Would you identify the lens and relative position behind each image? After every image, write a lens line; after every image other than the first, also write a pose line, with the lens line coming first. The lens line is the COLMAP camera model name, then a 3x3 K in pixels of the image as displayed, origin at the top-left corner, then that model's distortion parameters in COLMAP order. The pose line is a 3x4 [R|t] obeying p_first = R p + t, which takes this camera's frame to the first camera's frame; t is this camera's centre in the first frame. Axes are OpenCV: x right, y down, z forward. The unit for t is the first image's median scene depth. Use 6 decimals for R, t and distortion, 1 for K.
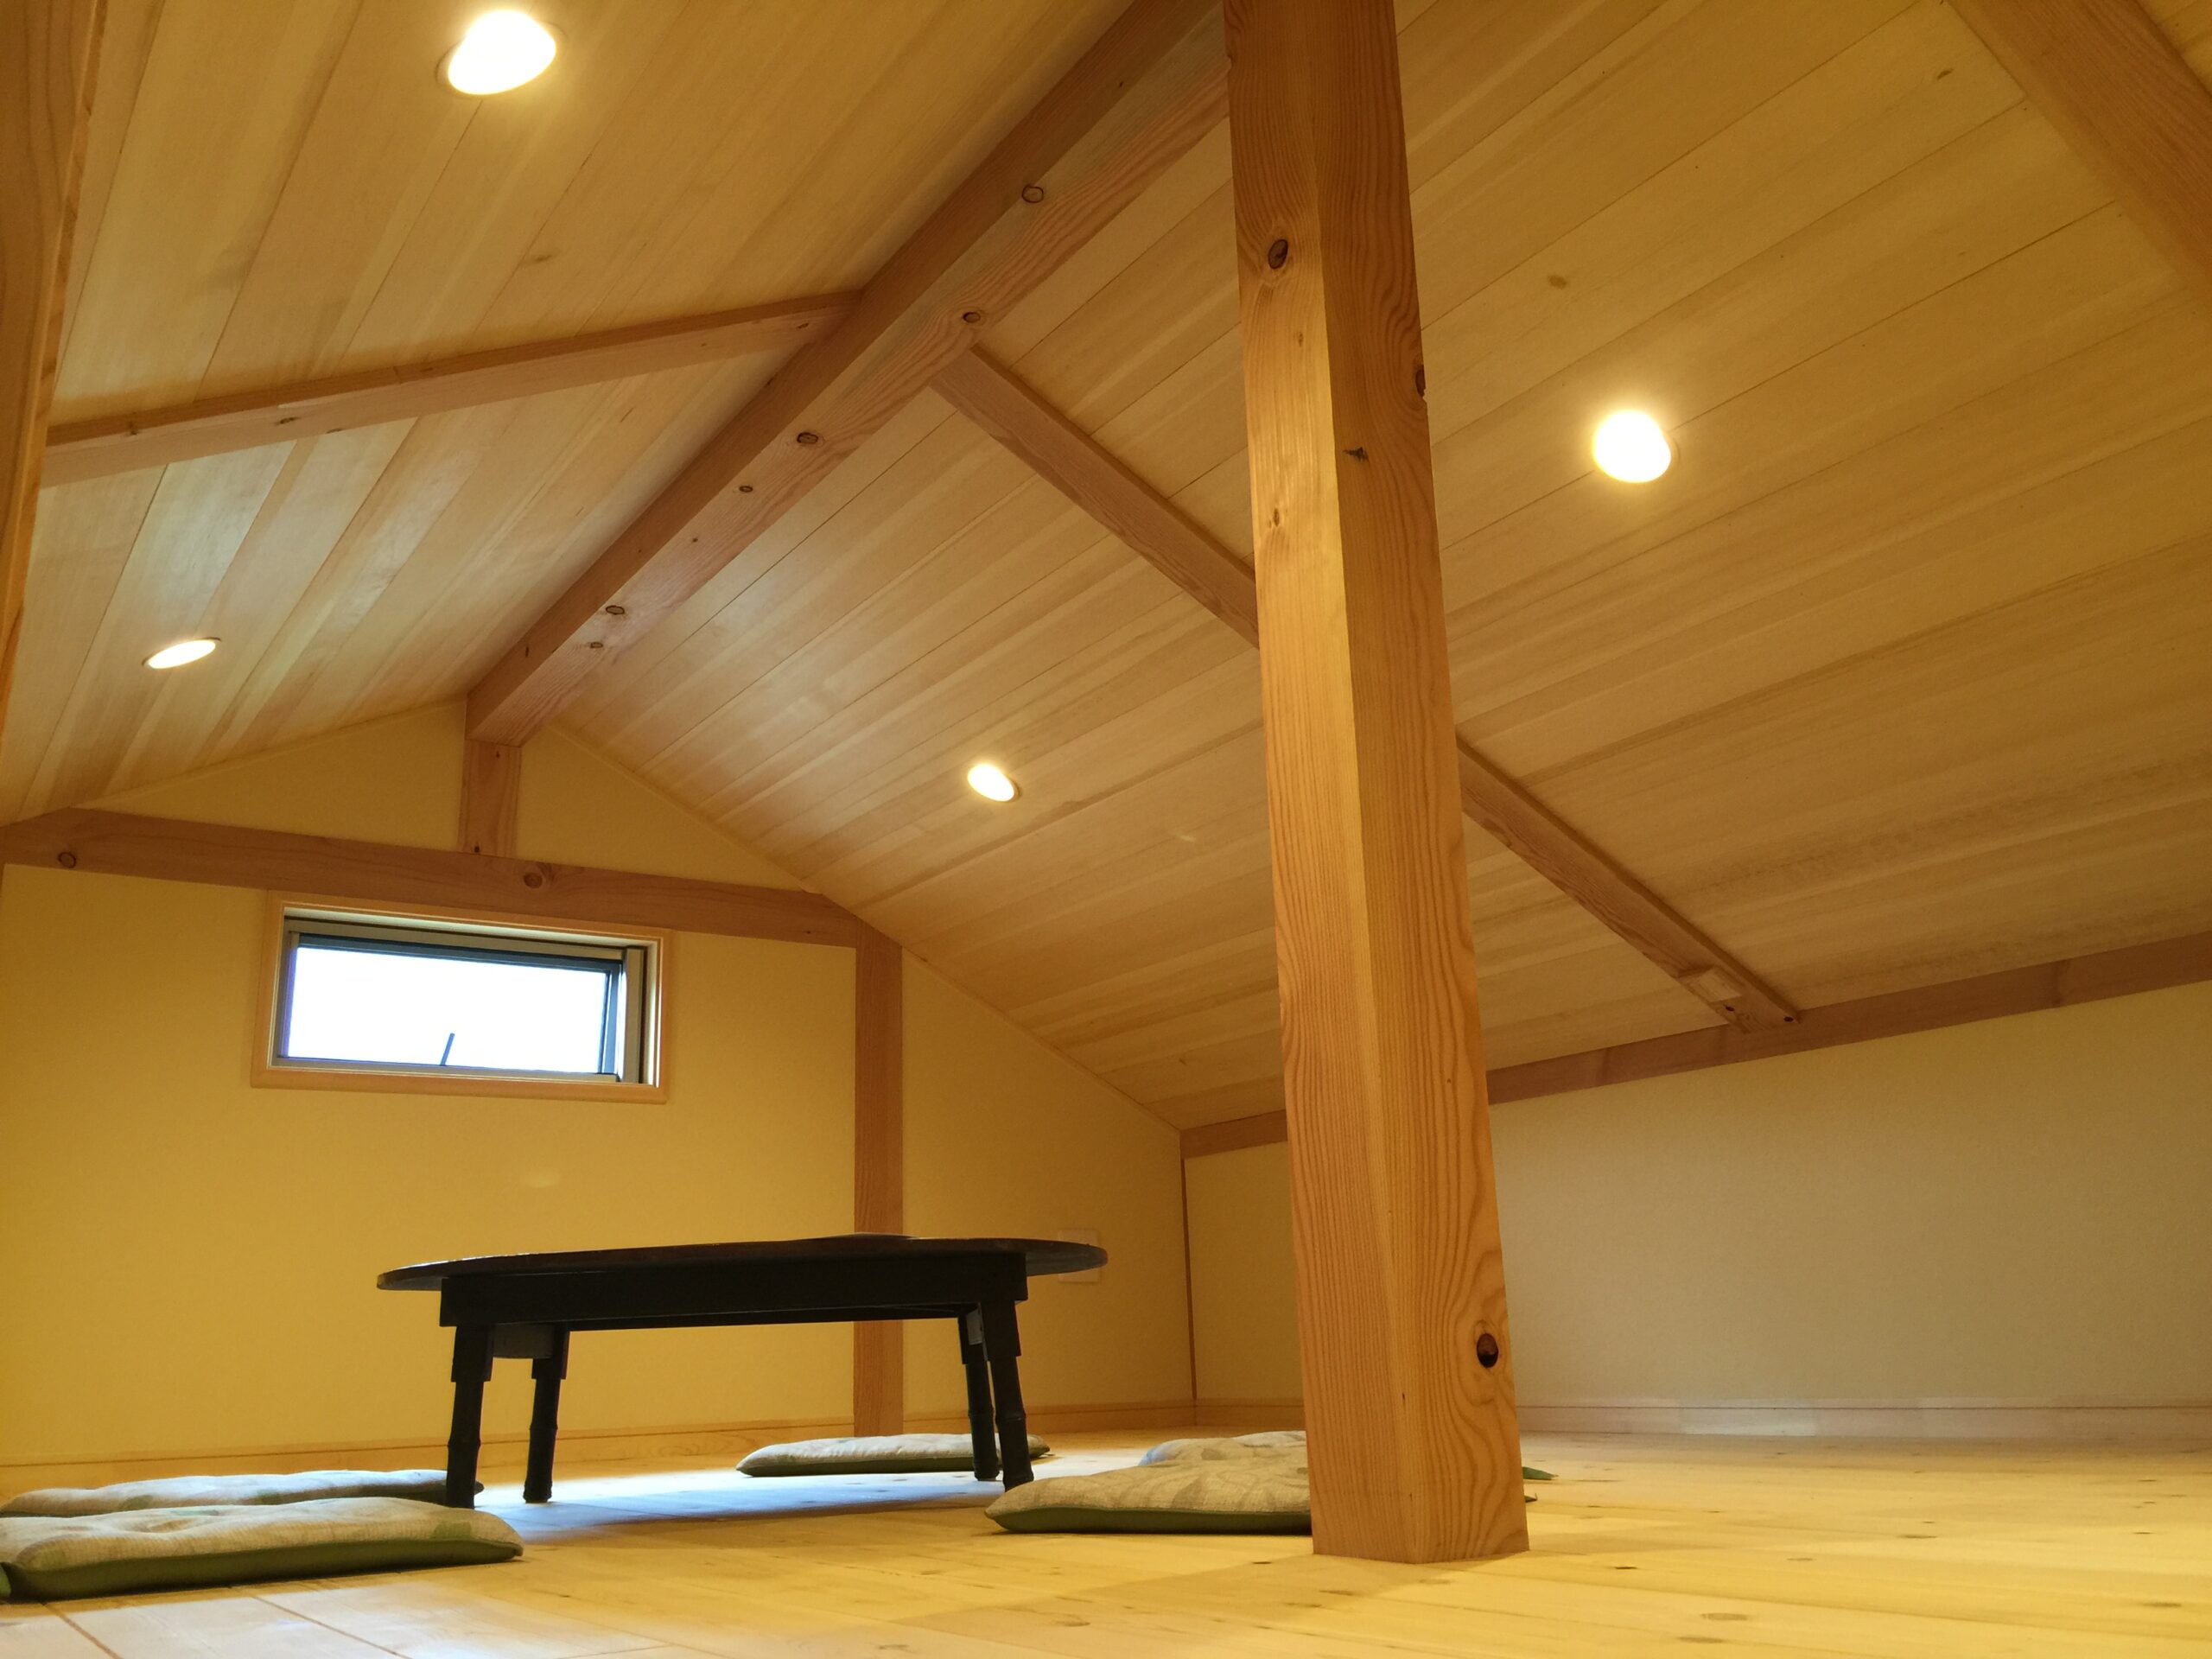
lens RADIAL K [[1886.1, 0, 1109.0], [0, 1886.1, 826.9], [0, 0, 1]] dist [0.029656, 0.007017]
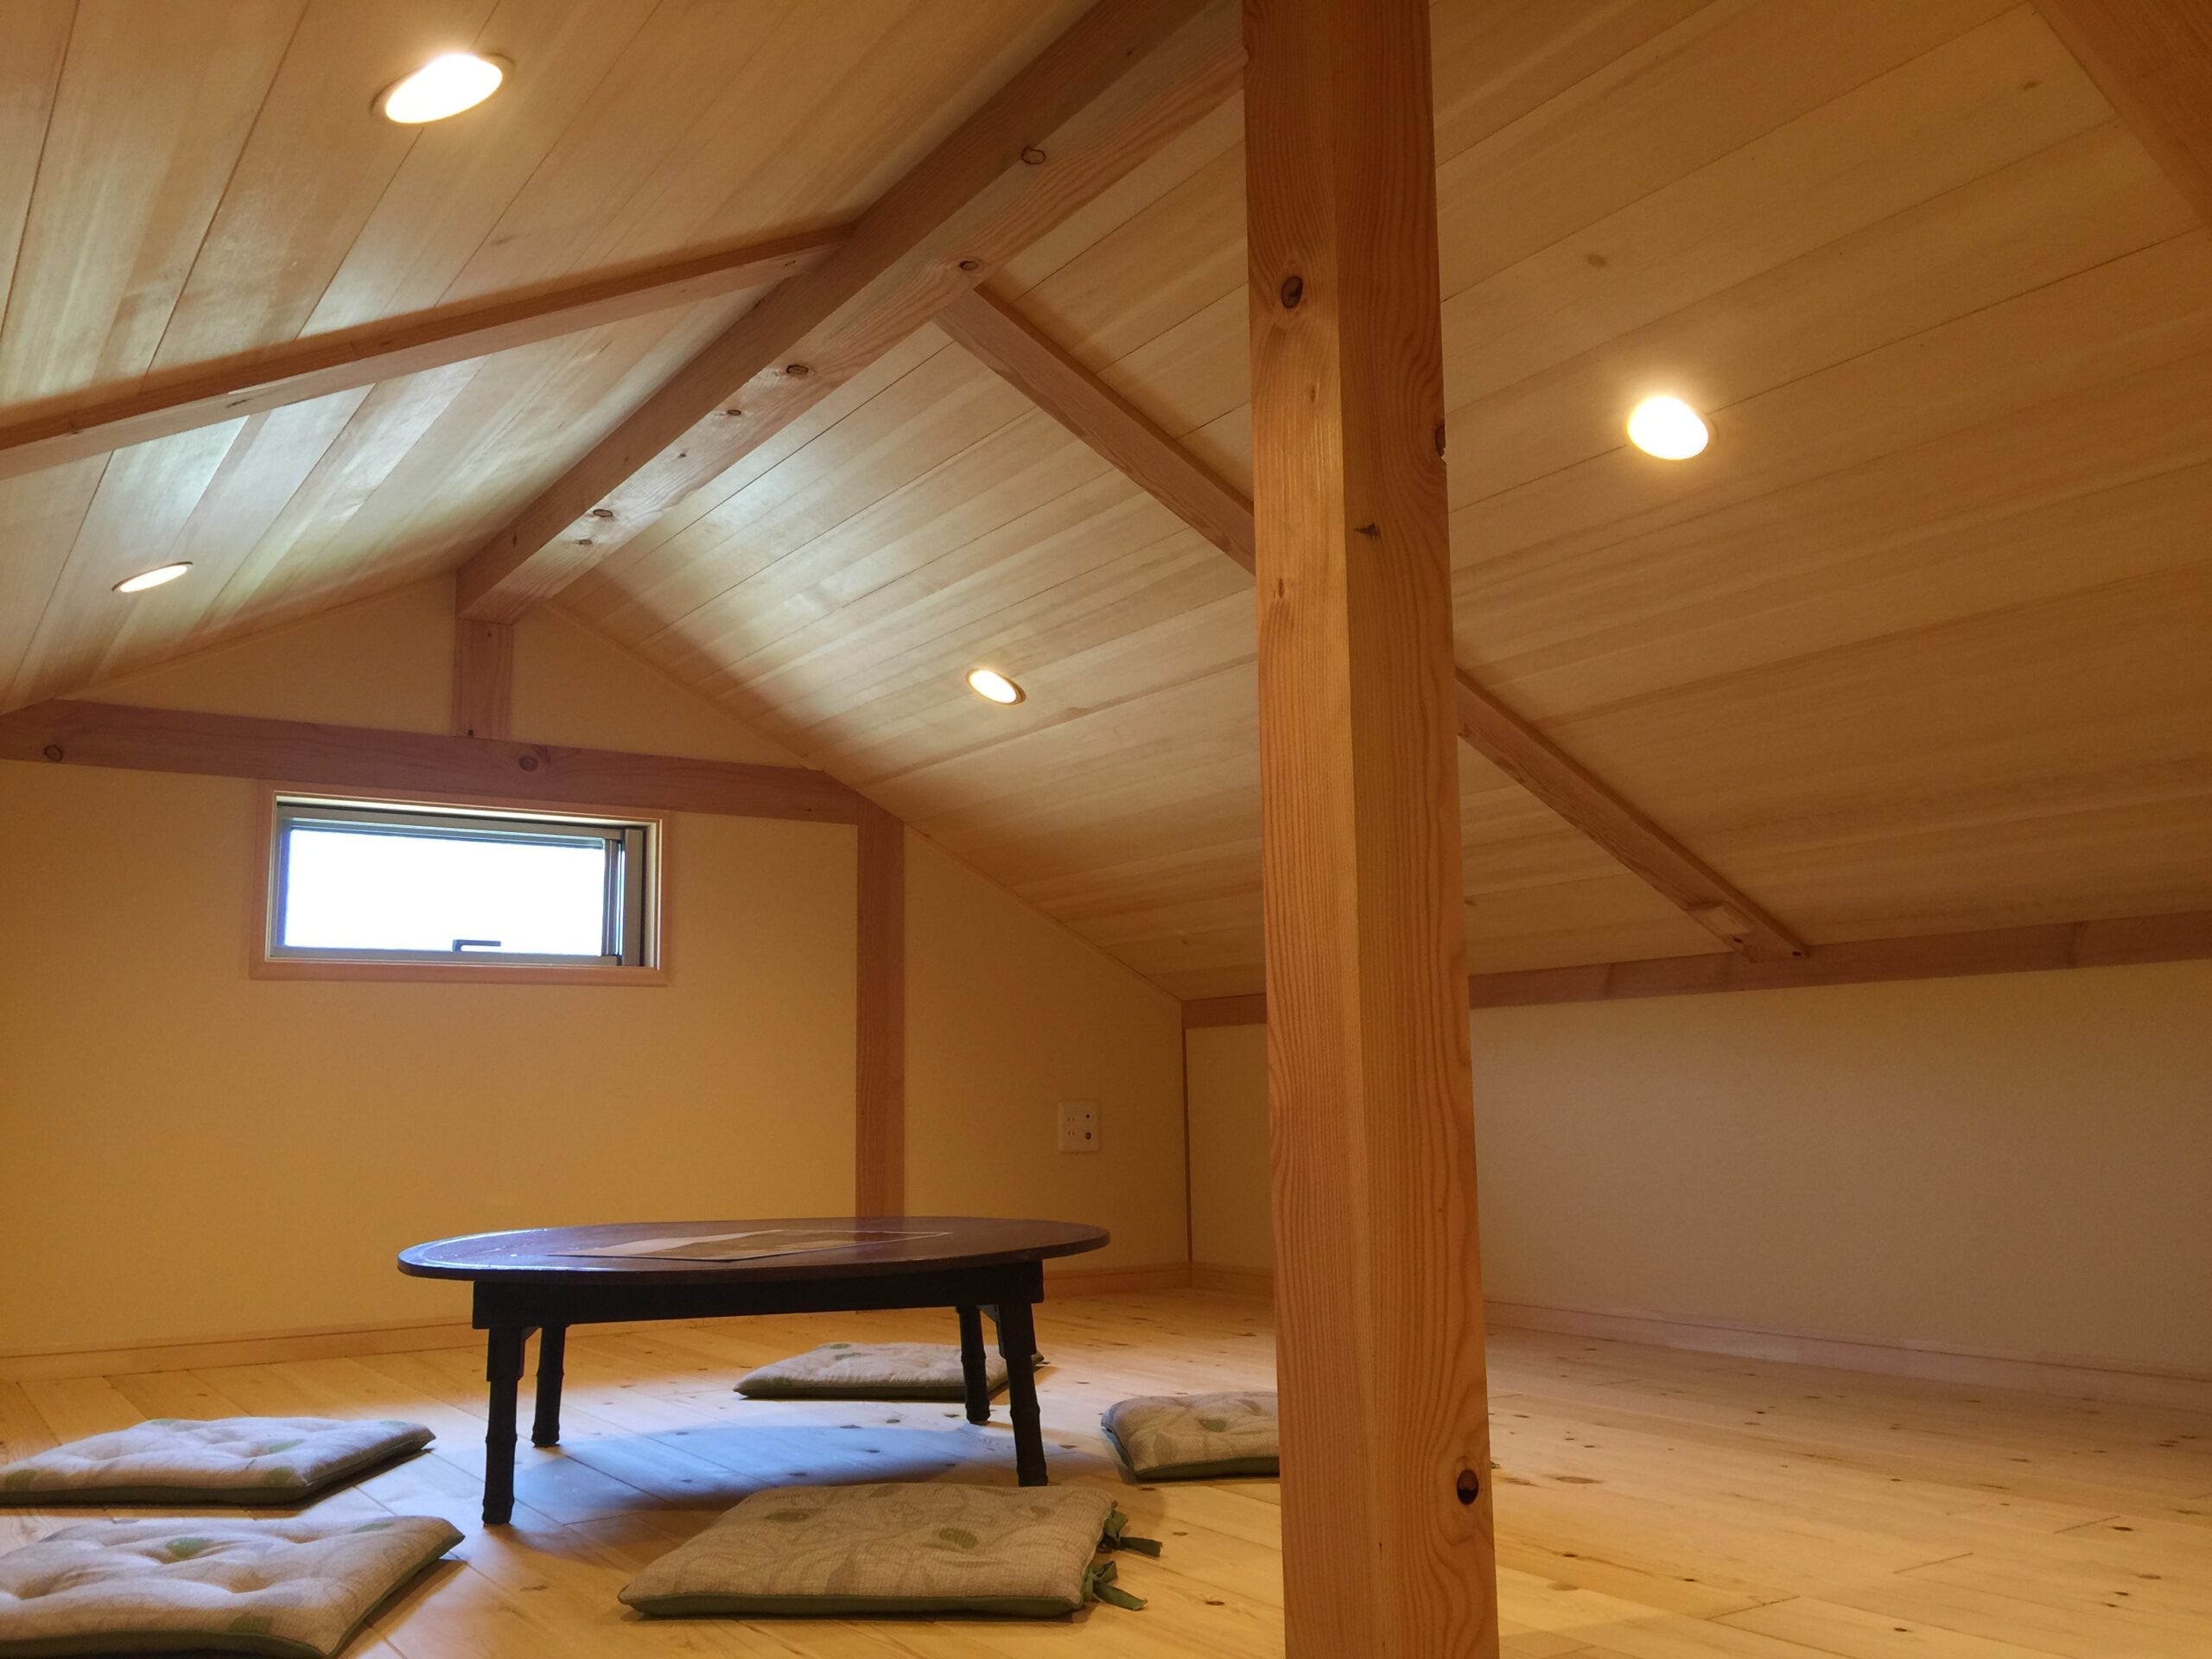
lens RADIAL K [[1885.9, 0, 1106.0], [0, 1885.9, 829.5], [0, 0, 1]] dist [0.034732, -0.013848]
pose [[0.999816, 0.017457, -0.008003, 0.006695], [-0.016292, 0.991665, 0.127808, -0.098088], [0.010168, -0.127654, 0.991767, 0.030769]]
